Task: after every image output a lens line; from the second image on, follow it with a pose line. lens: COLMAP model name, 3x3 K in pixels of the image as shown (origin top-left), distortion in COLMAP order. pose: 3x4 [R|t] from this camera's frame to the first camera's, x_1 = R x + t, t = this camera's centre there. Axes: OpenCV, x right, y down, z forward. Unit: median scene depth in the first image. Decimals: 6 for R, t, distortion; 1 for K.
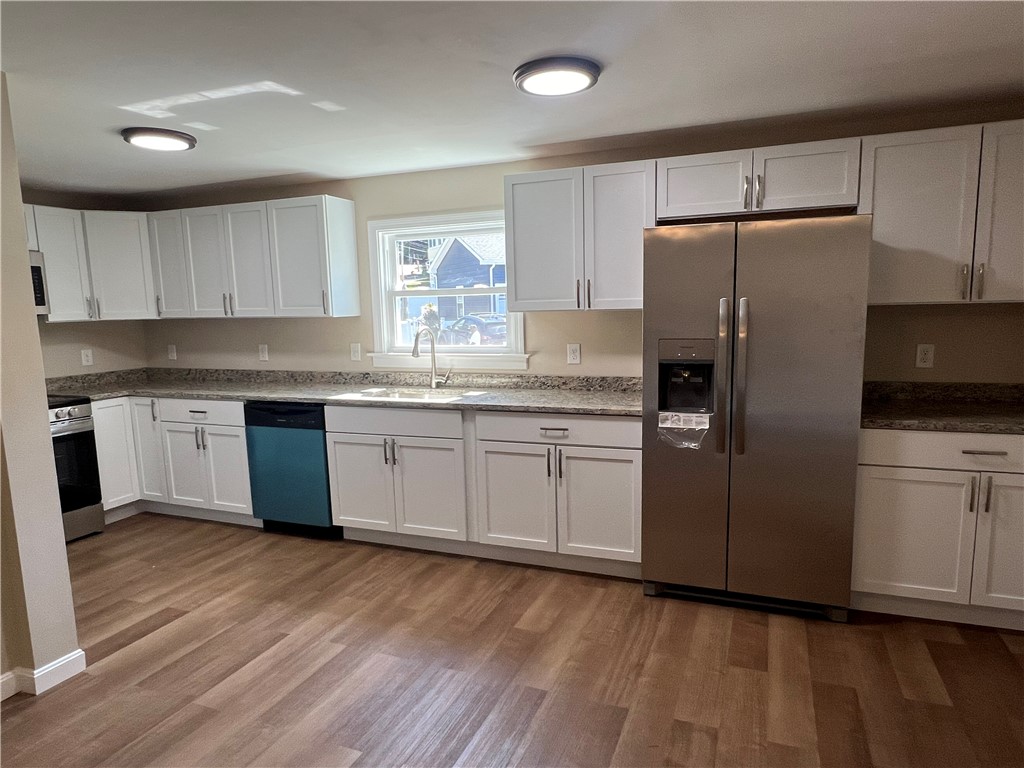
lens RADIAL K [[625.3, 0, 513.2], [0, 625.3, 386.8], [0, 0, 1]] dist [0.004222, -0.003828]
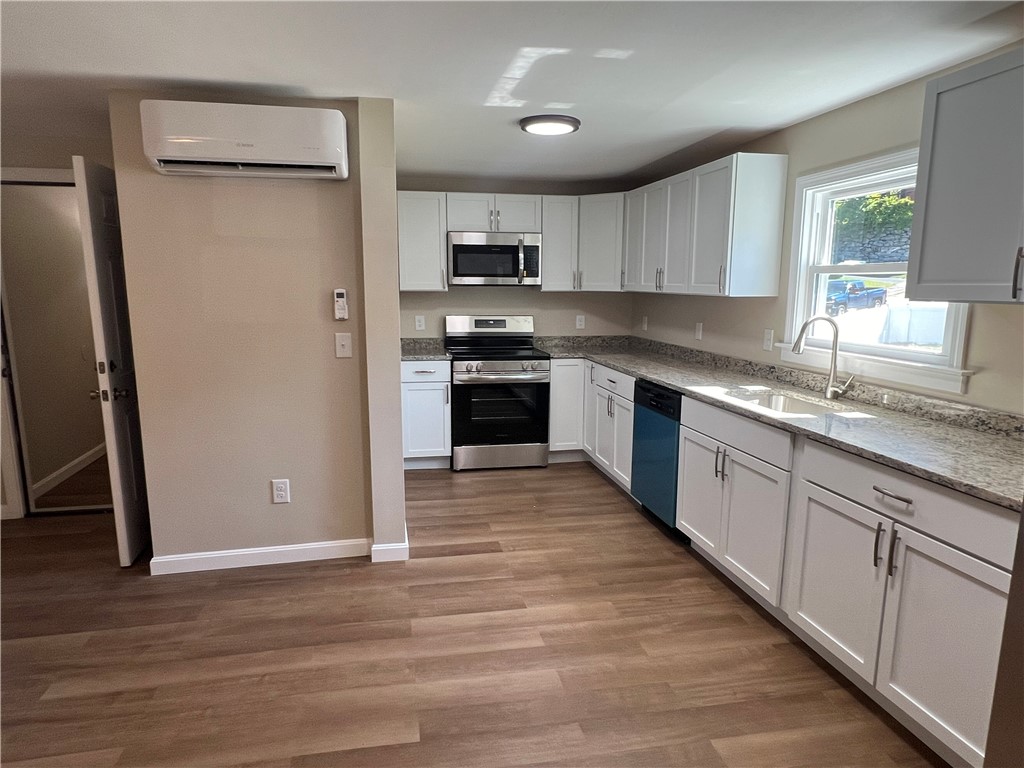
lens RADIAL K [[625.3, 0, 509.2], [0, 625.3, 388.4], [0, 0, 1]] dist [0.004222, -0.003828]
pose [[0.547536, 0.163753, -0.820603, 0.297787], [-0.126763, 0.985579, 0.112094, -0.048405], [0.827125, 0.042646, 0.560398, 0.292444]]
